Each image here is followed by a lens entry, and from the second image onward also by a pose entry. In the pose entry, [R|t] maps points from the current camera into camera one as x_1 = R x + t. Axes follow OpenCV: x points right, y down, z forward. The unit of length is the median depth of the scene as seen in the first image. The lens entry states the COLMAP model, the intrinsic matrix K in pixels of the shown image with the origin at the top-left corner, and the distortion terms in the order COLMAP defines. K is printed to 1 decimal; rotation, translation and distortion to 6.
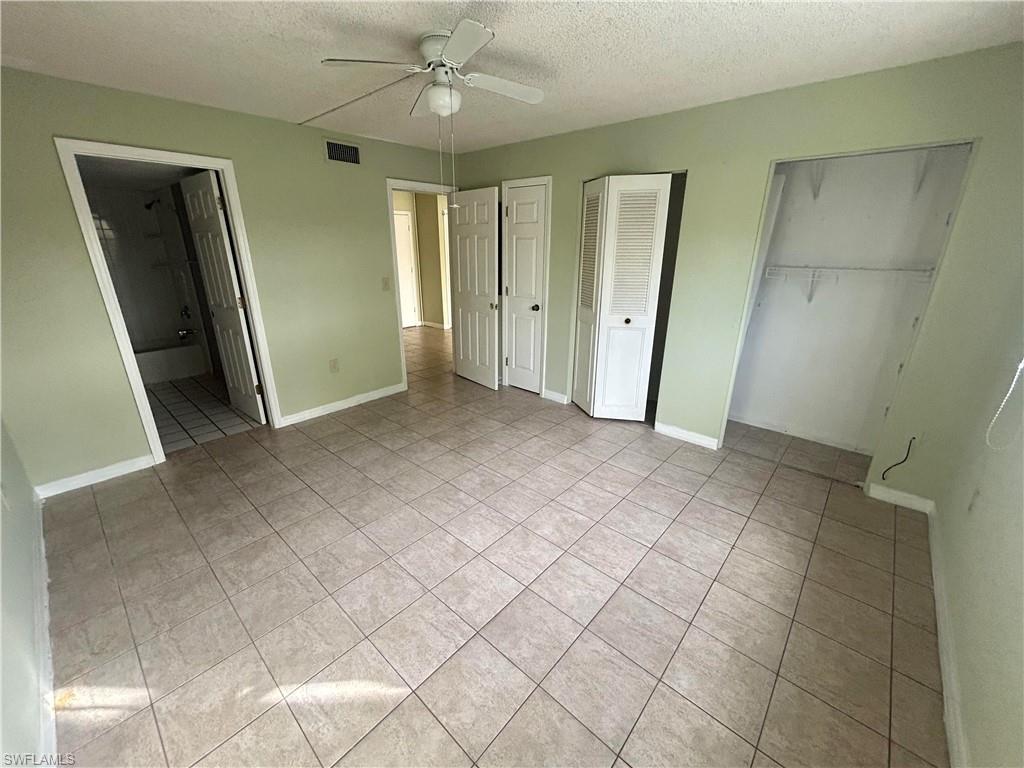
lens RADIAL K [[414.3, 0, 511.1], [0, 414.3, 382.8], [0, 0, 1]] dist [-0.003223, -0.000064]
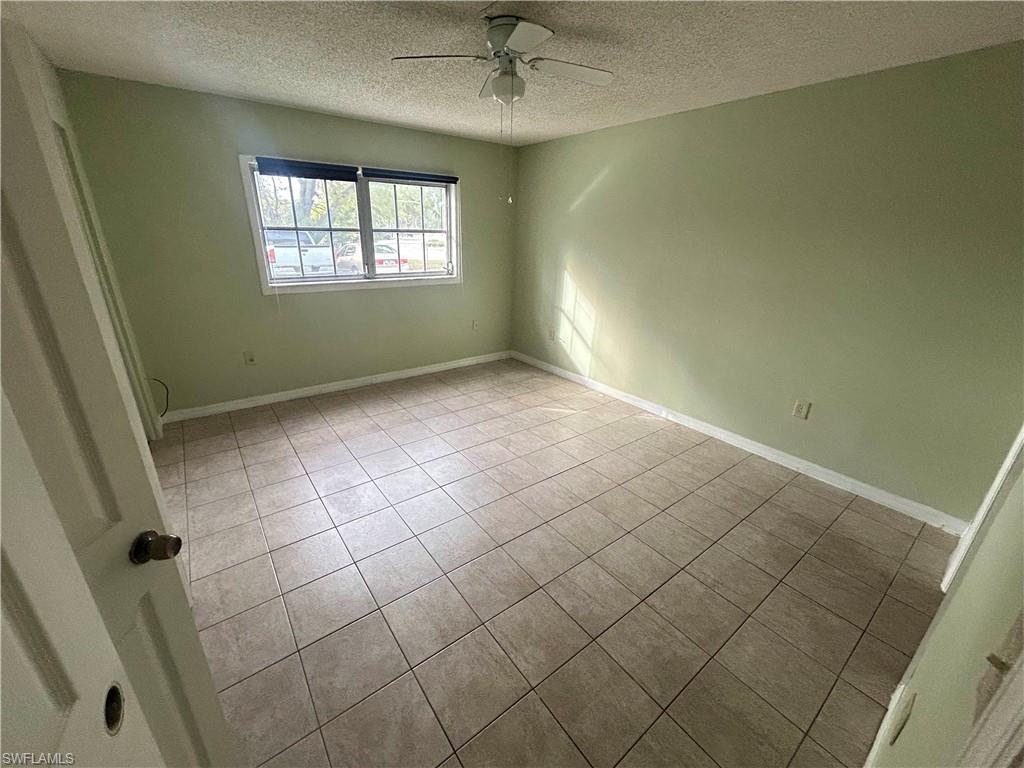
lens RADIAL K [[414.3, 0, 510.7], [0, 414.3, 384.1], [0, 0, 1]] dist [-0.003223, -0.000064]
pose [[-0.981873, -0.090539, 0.166515, -0.319482], [0.035303, 0.775800, 0.629991, -0.597138], [-0.186221, 0.624450, -0.758541, 1.737010]]
